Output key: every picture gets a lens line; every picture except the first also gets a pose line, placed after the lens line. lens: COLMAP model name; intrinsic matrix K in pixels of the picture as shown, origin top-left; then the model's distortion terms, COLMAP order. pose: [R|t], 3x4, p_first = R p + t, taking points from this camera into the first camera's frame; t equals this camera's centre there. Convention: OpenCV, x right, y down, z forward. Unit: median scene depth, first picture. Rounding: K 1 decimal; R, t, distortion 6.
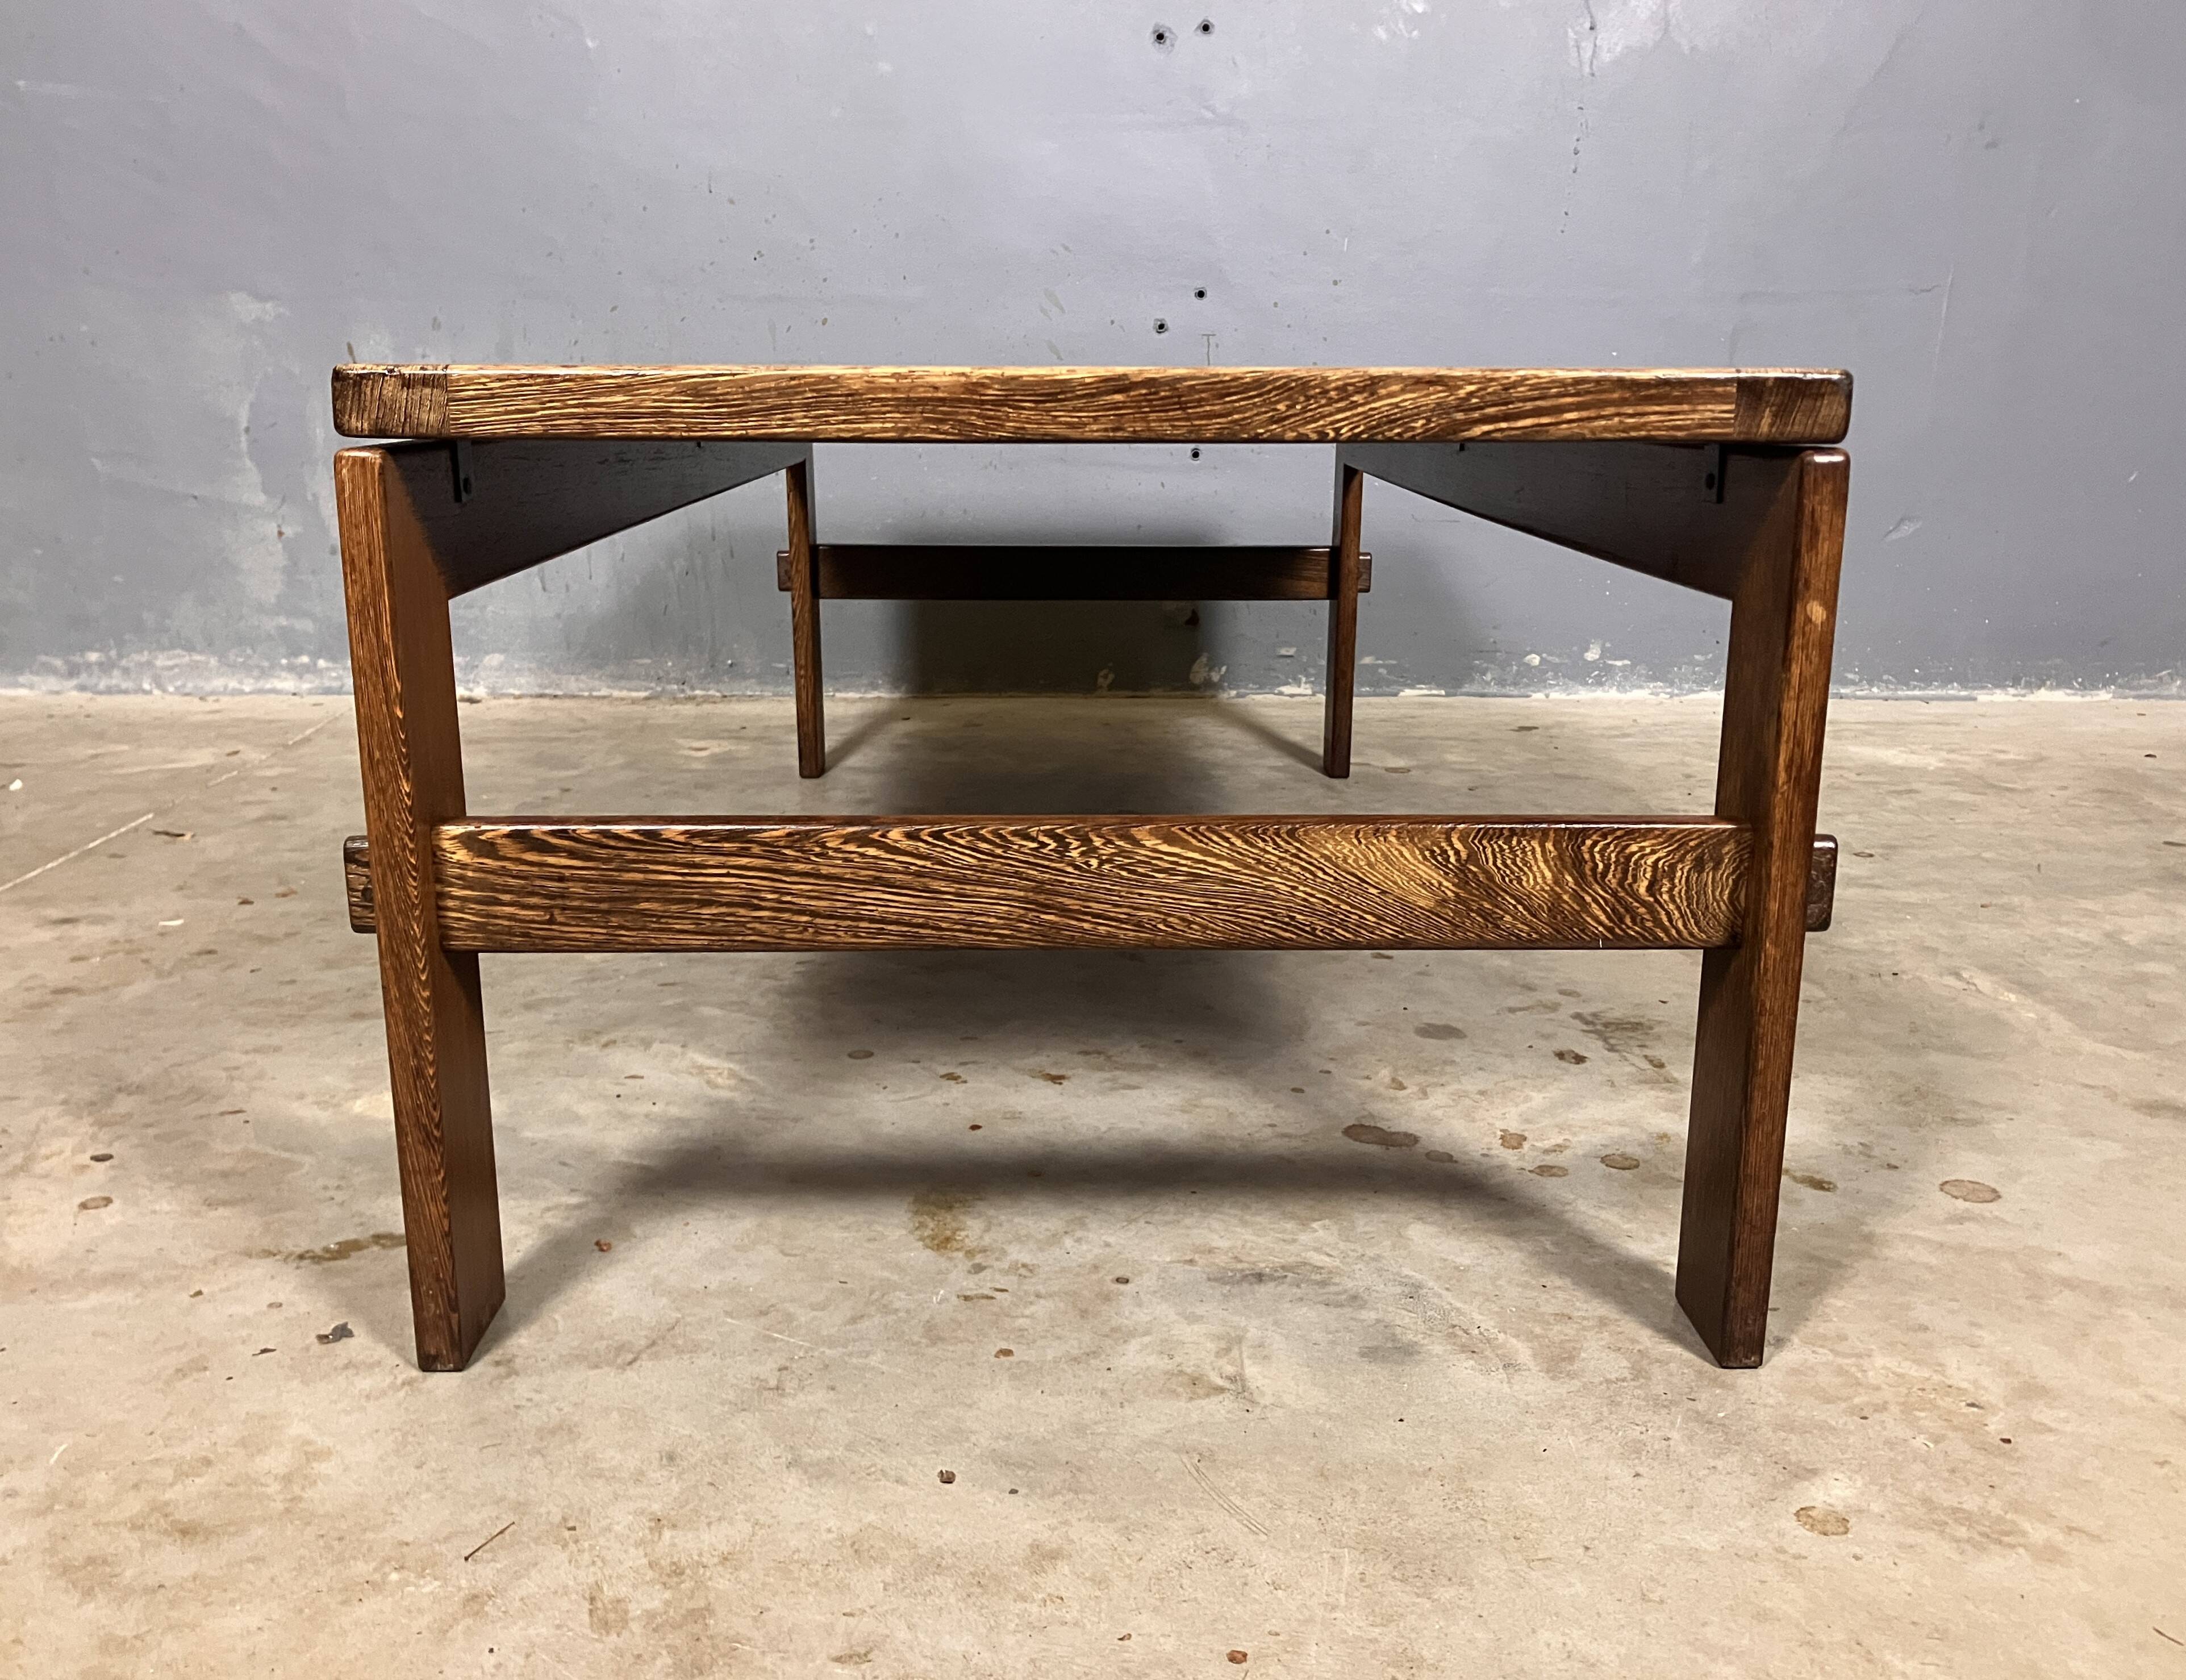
lens RADIAL K [[1927.8, 0, 1080.0], [0, 1927.8, 851.6], [0, 0, 1]] dist [0.015771, -0.007023]
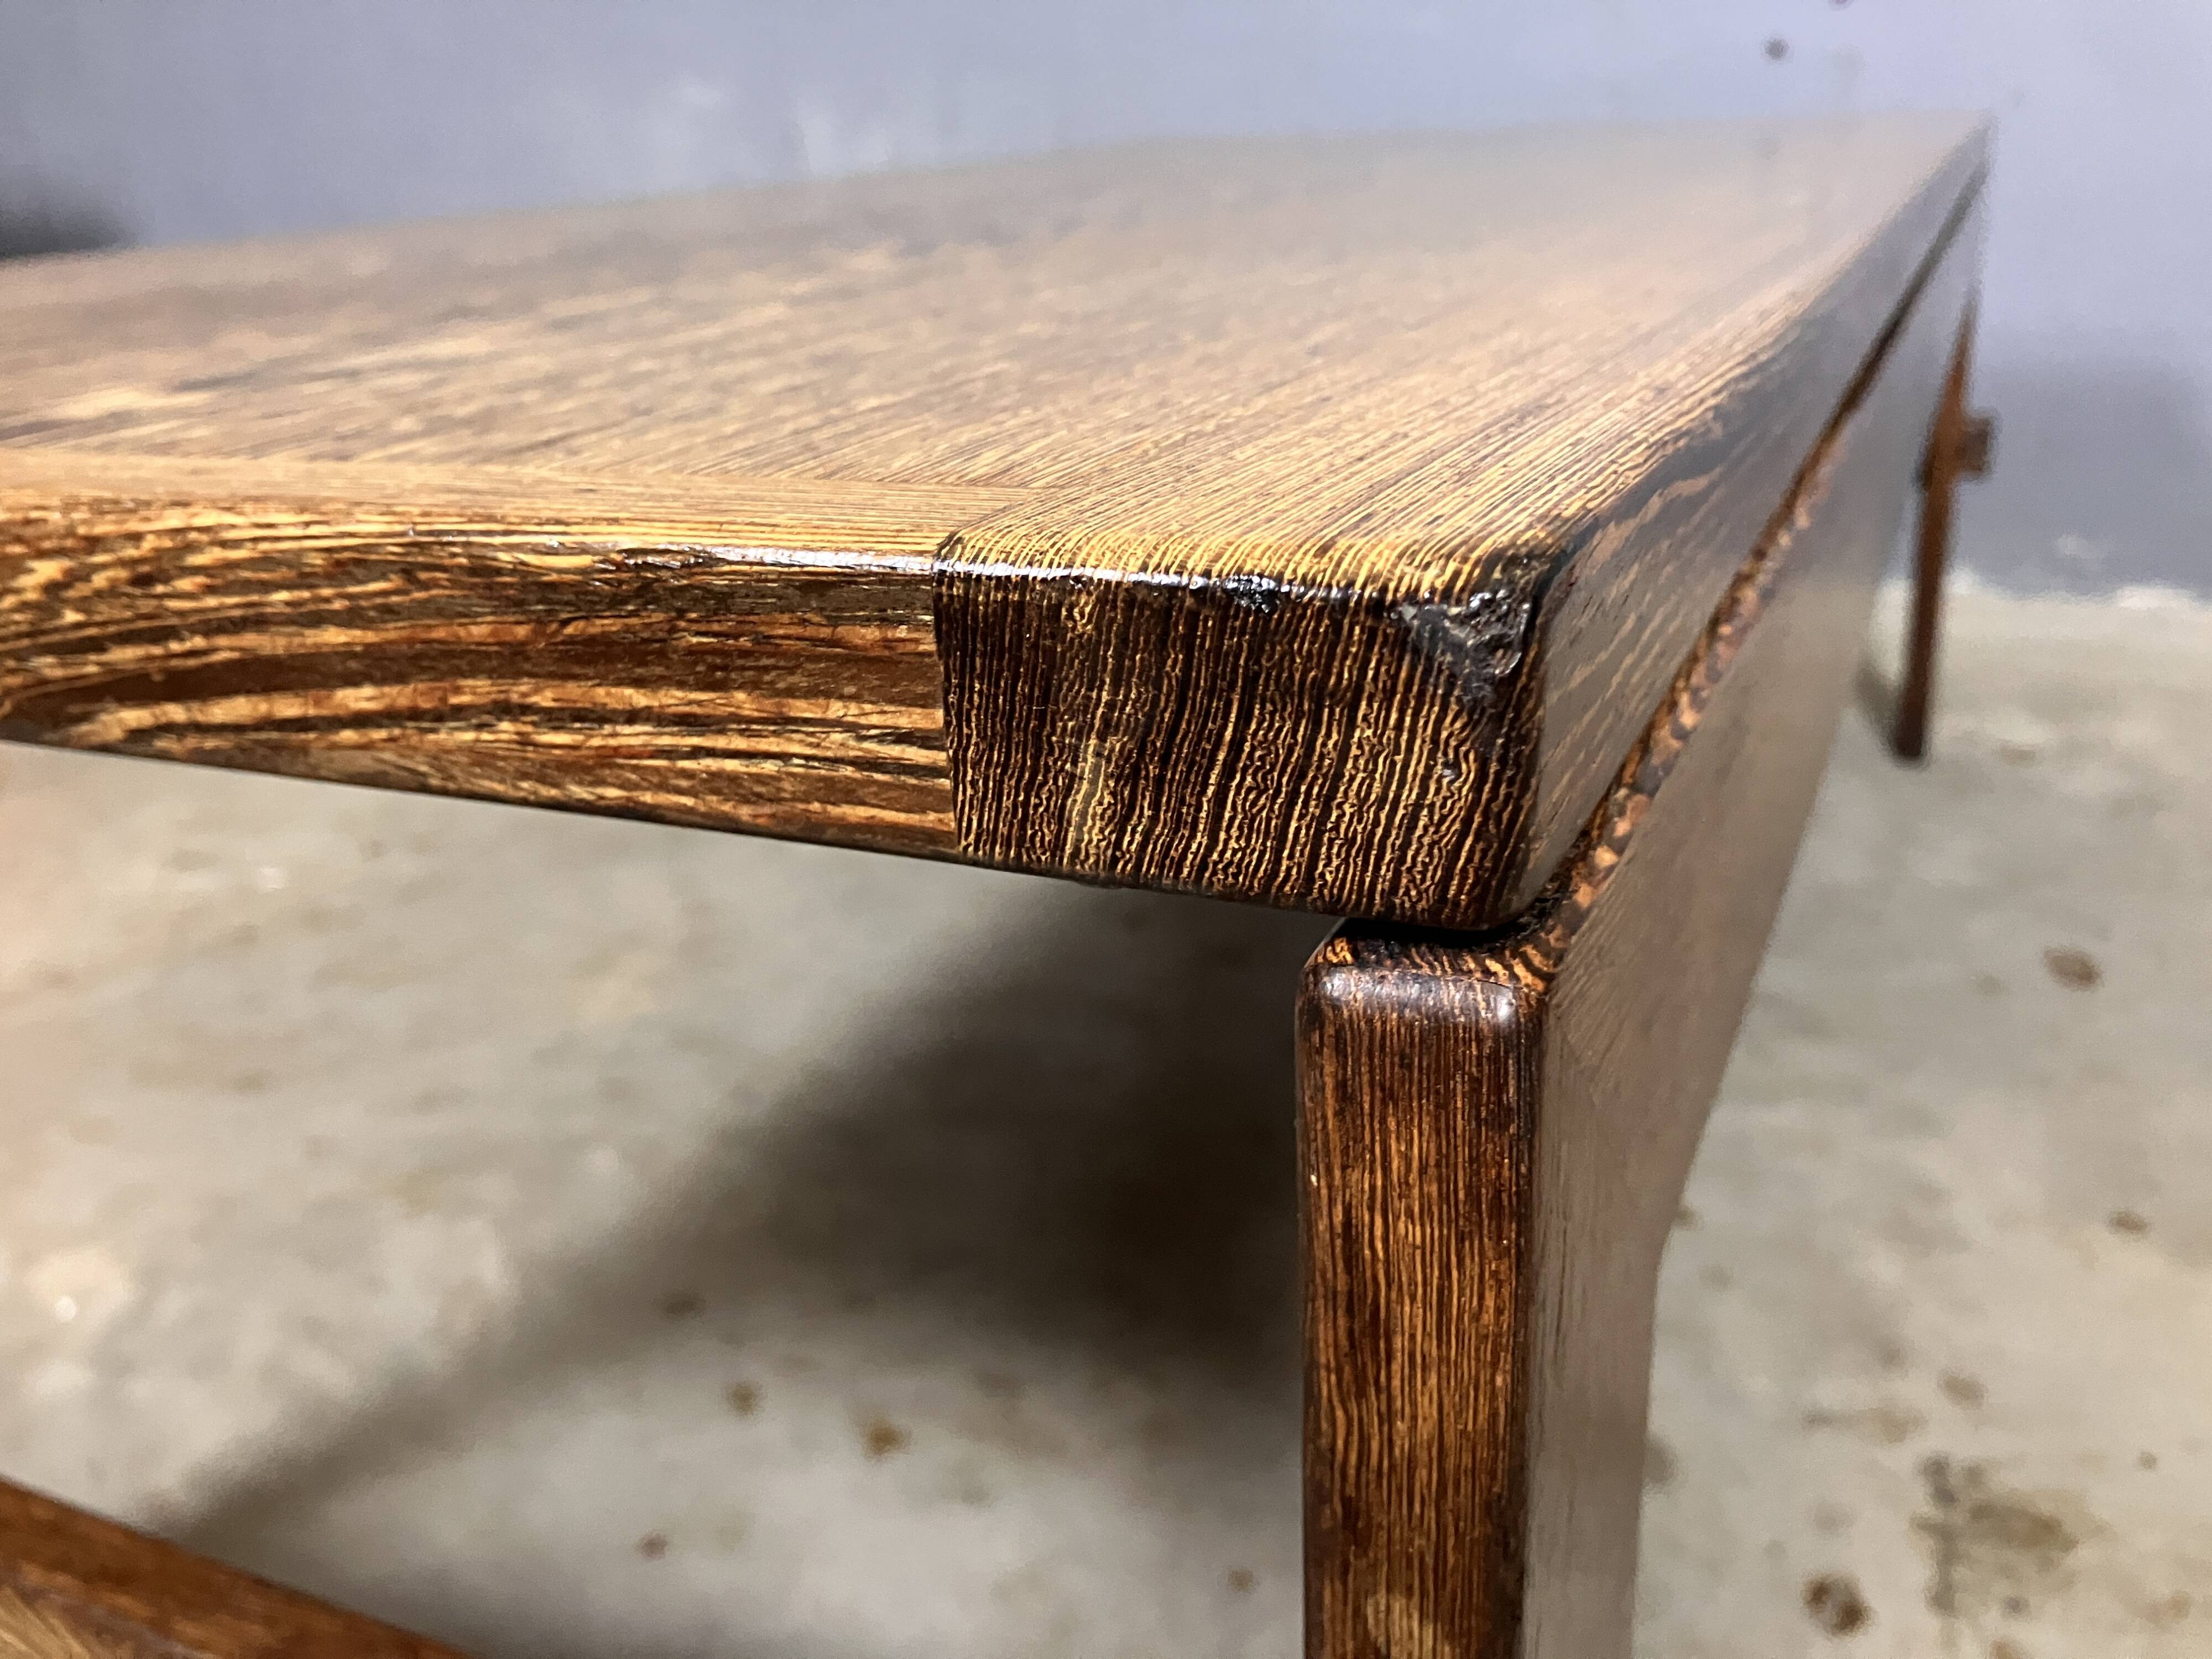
lens RADIAL K [[1862.3, 0, 1119.9], [0, 1862.3, 839.3], [0, 0, 1]] dist [0.009859, 0.001086]
pose [[0.902090, 0.106889, -0.418101, 0.390905], [-0.051472, 0.988574, 0.141678, -0.218849], [0.428467, -0.106286, 0.897284, 0.736573]]
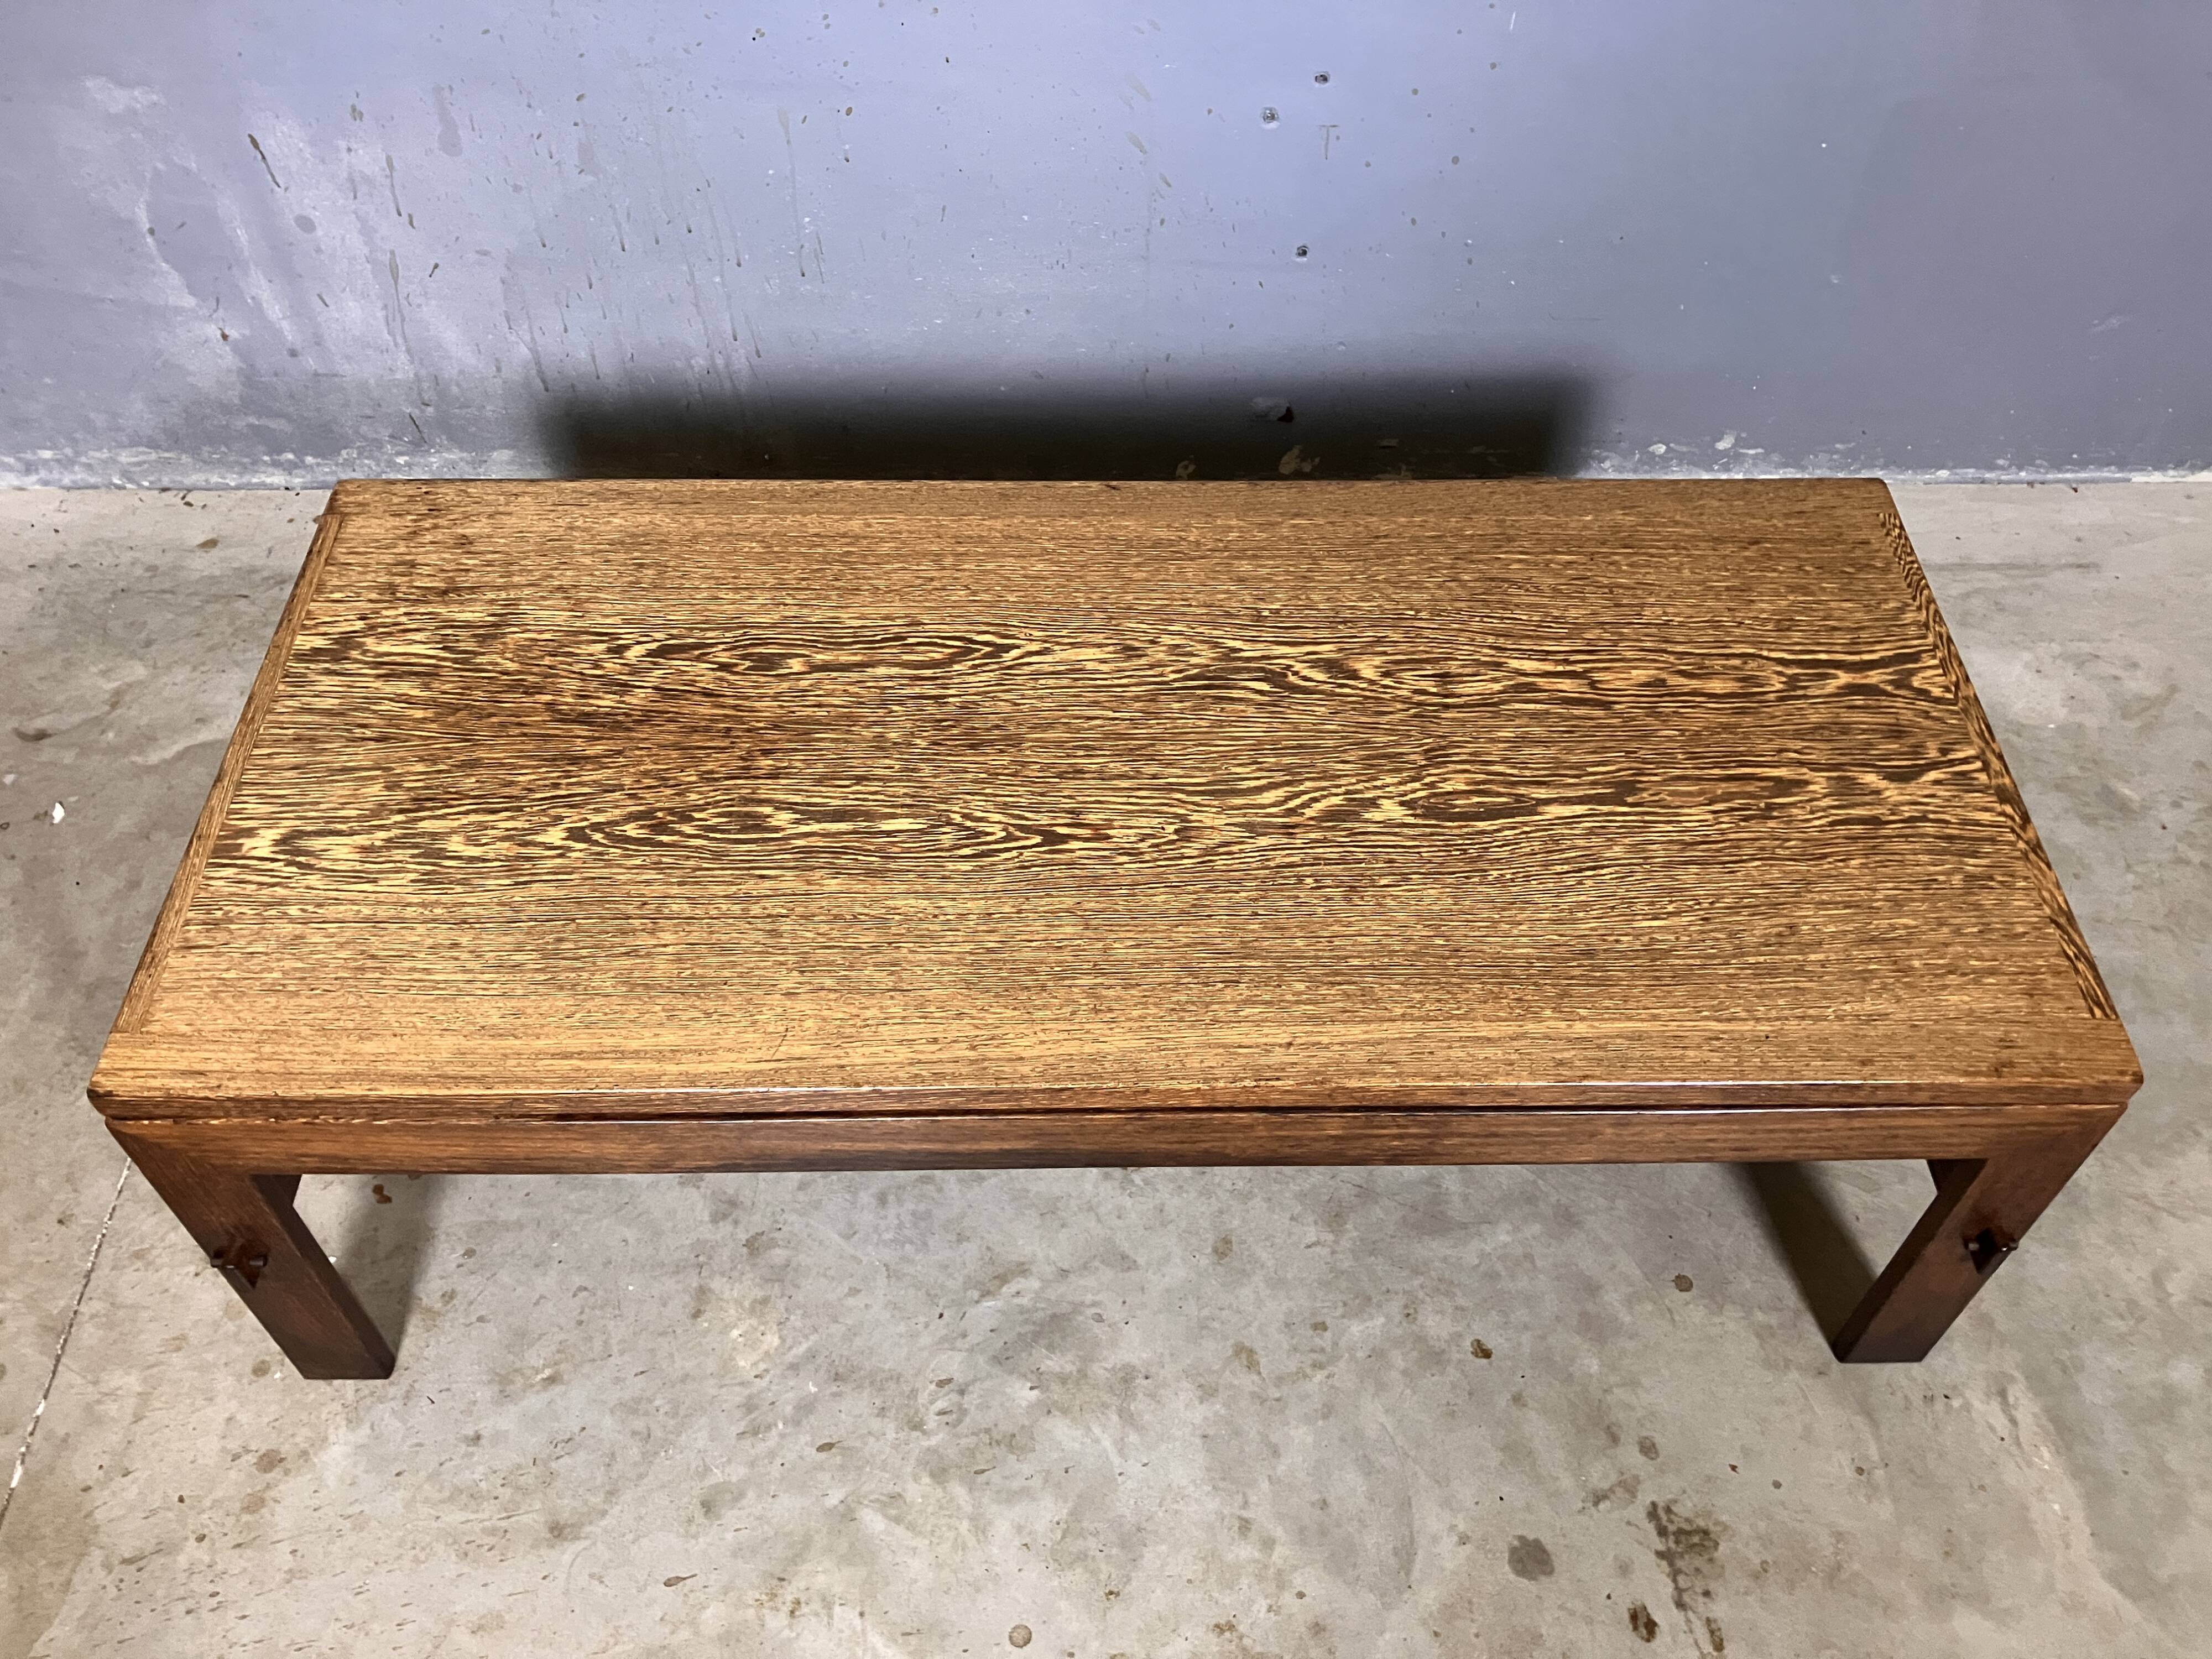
lens RADIAL K [[1862.3, 0, 1119.1], [0, 1862.3, 827.3], [0, 0, 1]] dist [0.009859, 0.001086]
pose [[0.999751, -0.008500, 0.020613, -0.108702], [-0.005100, 0.812803, 0.582516, -1.340249], [-0.021706, -0.582476, 0.812558, 0.558696]]
